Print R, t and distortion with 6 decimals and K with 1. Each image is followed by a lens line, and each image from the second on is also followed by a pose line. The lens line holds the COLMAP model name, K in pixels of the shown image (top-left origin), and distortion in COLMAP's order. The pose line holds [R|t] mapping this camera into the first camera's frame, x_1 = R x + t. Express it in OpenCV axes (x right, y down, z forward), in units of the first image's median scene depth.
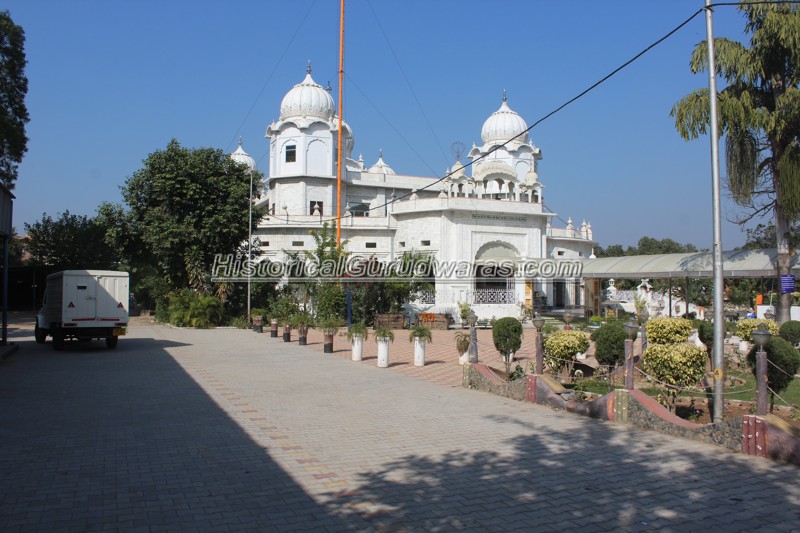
lens RADIAL K [[660.9, 0, 400.0], [0, 660.9, 266.5], [0, 0, 1]] dist [-0.143939, -0.006696]
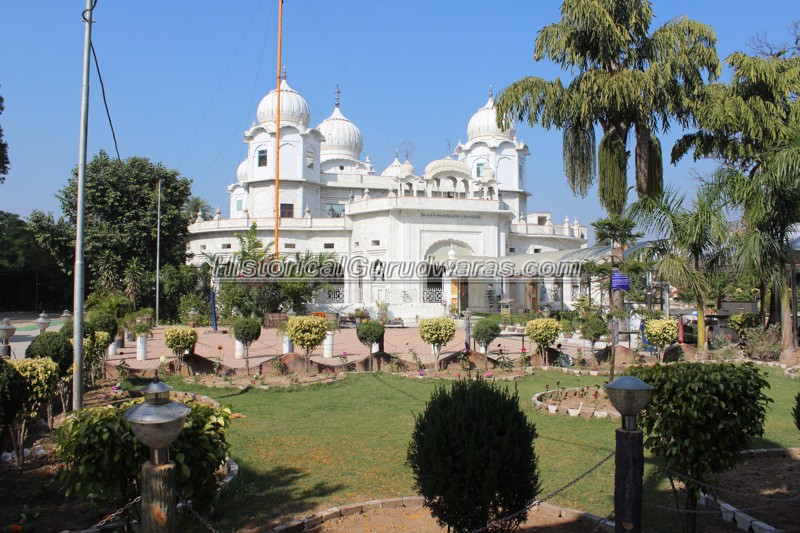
lens RADIAL K [[664.9, 0, 400.0], [0, 664.9, 266.5], [0, 0, 1]] dist [-0.136089, 0.007850]
pose [[0.992092, -0.012006, -0.124934, 0.191963], [0.011918, 0.999928, -0.001450, 0.002213], [0.124942, -0.000051, 0.992164, 0.001681]]
